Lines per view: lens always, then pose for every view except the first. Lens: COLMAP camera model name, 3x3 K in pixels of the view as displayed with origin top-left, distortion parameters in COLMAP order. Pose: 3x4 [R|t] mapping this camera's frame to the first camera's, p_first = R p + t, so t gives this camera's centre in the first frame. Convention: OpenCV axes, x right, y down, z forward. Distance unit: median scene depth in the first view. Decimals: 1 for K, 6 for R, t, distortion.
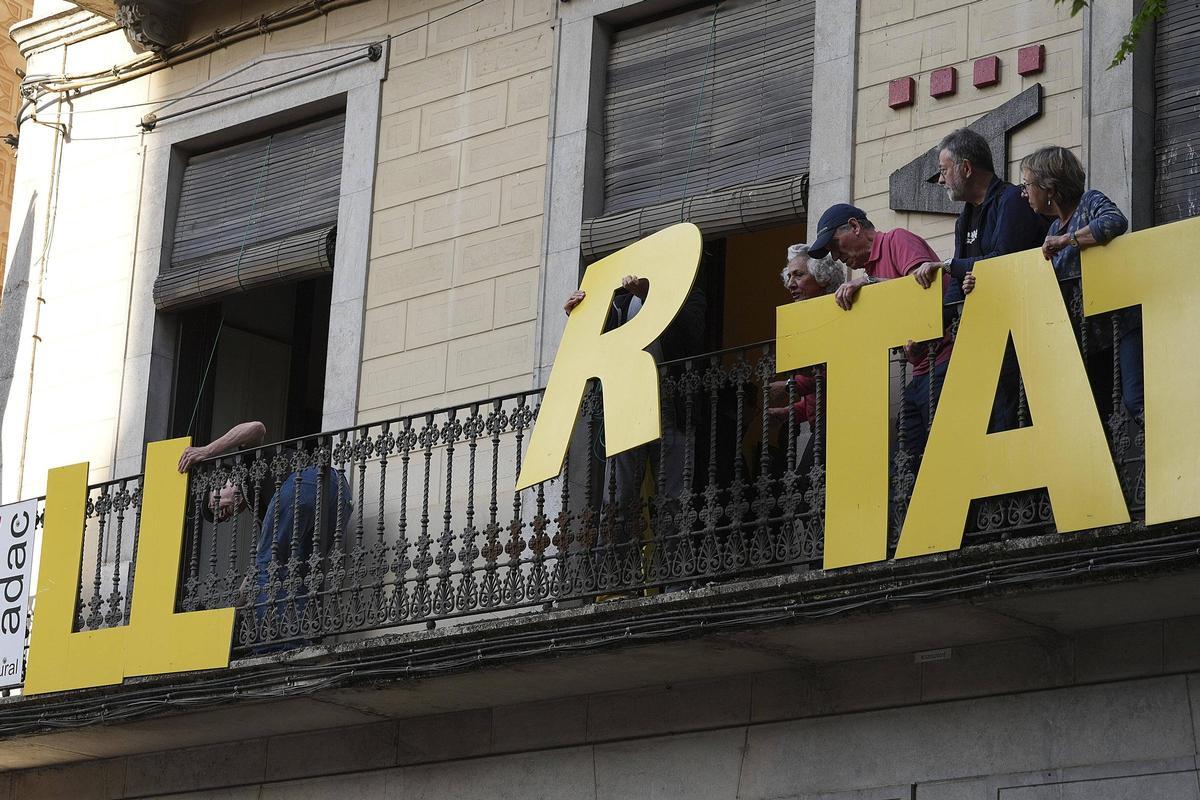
lens RADIAL K [[3387.1, 0, 602.0], [0, 3387.1, 390.5], [0, 0, 1]] dist [0.020449, 0.000000]
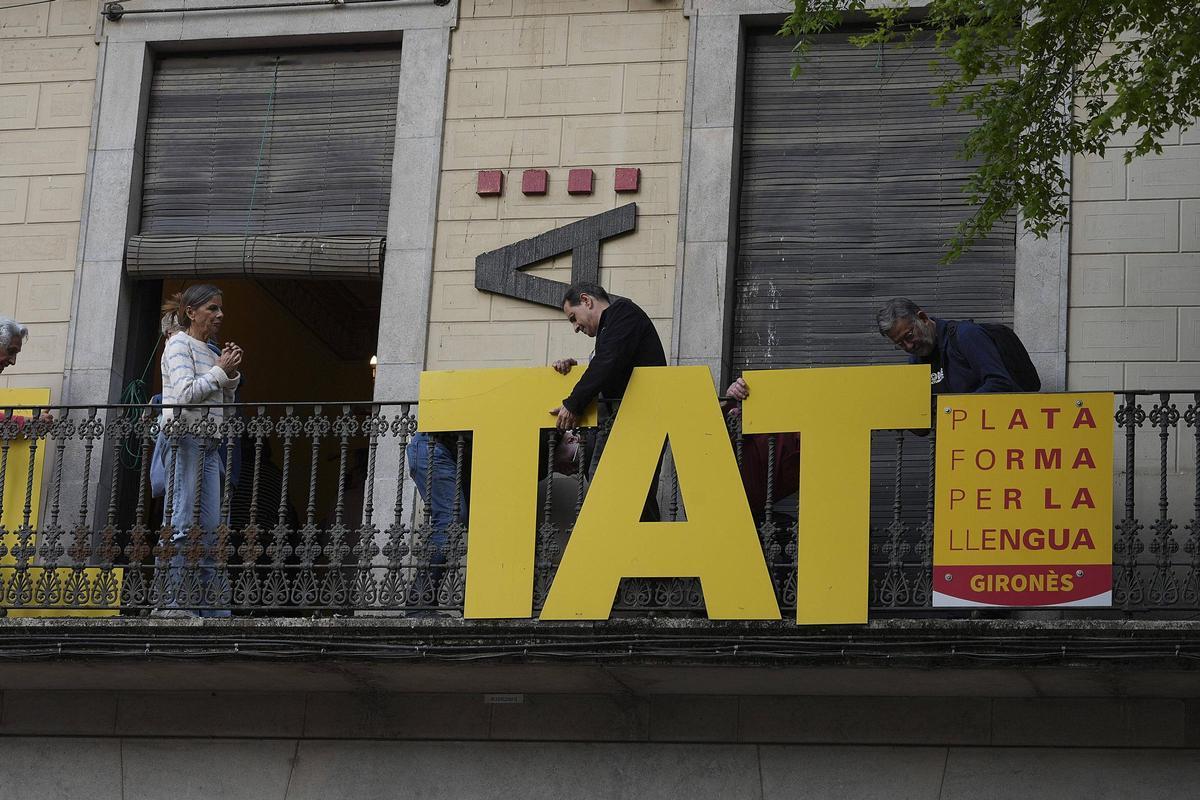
lens RADIAL K [[3387.1, 0, 610.6], [0, 3387.1, 369.4], [0, 0, 1]] dist [0.020449, 0.000000]
pose [[0.888737, 0.134485, 0.438246, -0.368790], [-0.145294, 0.989348, -0.008955, -0.024172], [-0.434782, -0.055716, 0.898811, -0.018416]]
